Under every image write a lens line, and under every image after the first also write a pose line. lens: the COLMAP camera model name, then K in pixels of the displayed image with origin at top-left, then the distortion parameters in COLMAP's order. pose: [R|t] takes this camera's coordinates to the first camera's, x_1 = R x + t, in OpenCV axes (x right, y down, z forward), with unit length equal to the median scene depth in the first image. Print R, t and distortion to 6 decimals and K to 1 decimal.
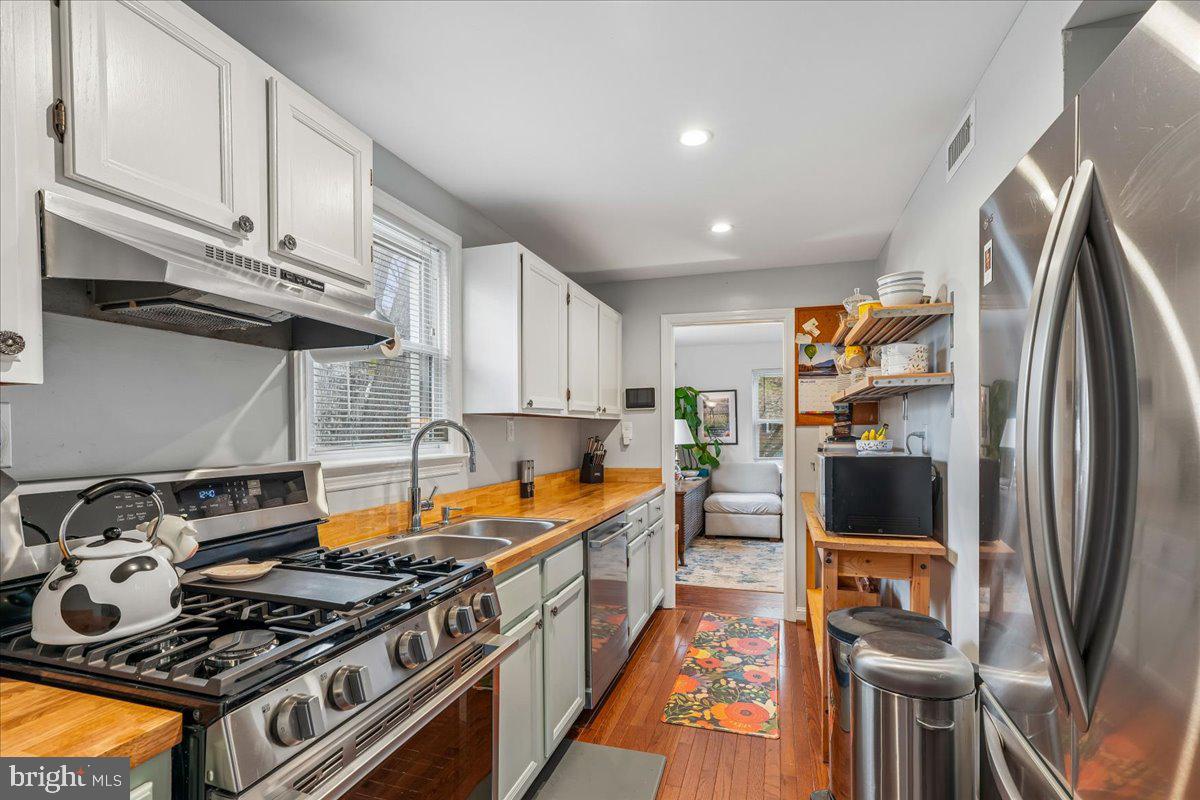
lens RADIAL K [[540.3, 0, 608.2], [0, 540.3, 428.8], [0, 0, 1]] dist [0.003549, 0.000893]
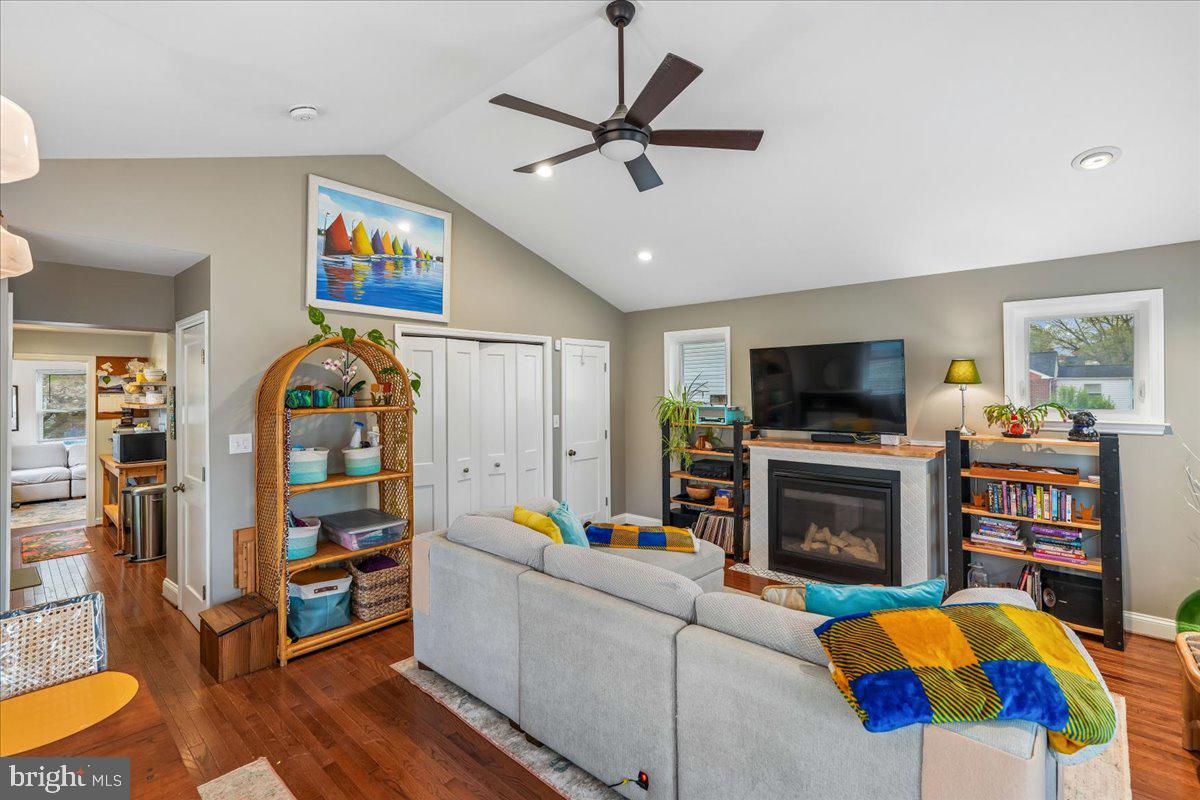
lens RADIAL K [[540.3, 0, 600.8], [0, 540.3, 392.4], [0, 0, 1]] dist [0.003549, 0.000893]
pose [[0.423165, 0.009346, 0.906005, -0.609262], [0.005453, 0.999902, -0.012861, -0.065260], [-0.906036, 0.010383, 0.423072, -1.361641]]
